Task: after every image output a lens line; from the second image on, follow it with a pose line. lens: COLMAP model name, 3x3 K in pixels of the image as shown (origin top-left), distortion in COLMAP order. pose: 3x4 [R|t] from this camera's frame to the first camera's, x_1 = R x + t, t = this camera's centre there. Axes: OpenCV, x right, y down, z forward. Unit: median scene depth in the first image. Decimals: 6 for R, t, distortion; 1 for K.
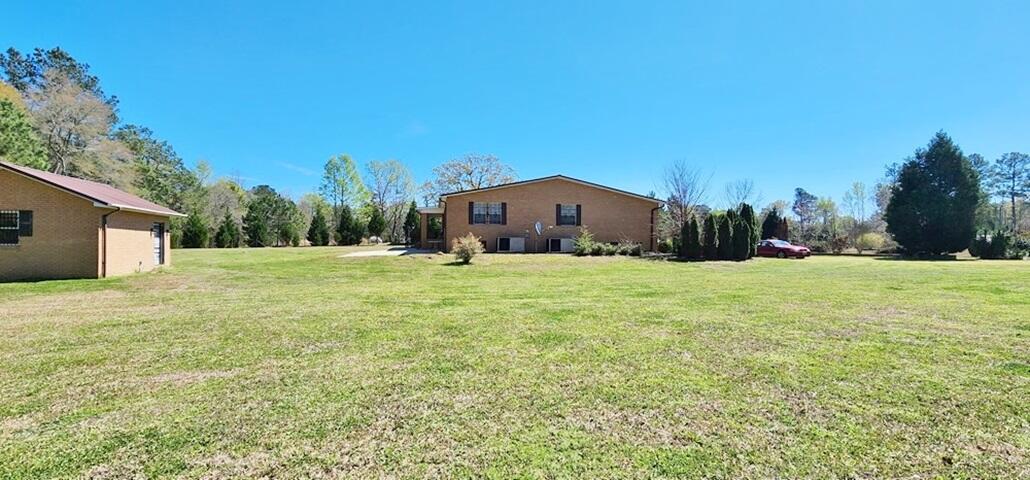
lens RADIAL K [[421.1, 0, 514.4], [0, 421.1, 246.0], [0, 0, 1]] dist [0.000017, -0.000189]
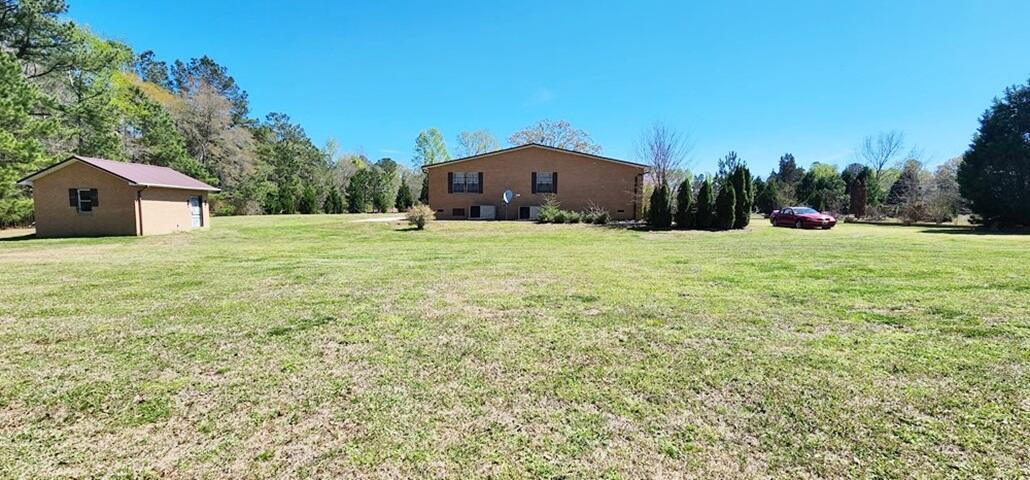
lens RADIAL K [[421.1, 0, 514.4], [0, 421.1, 246.0], [0, 0, 1]] dist [0.000017, -0.000189]
pose [[0.959948, 0.024441, -0.279110, 0.363268], [-0.002245, 0.996827, 0.079570, -0.002991], [0.280169, -0.075756, 0.956957, -0.002130]]
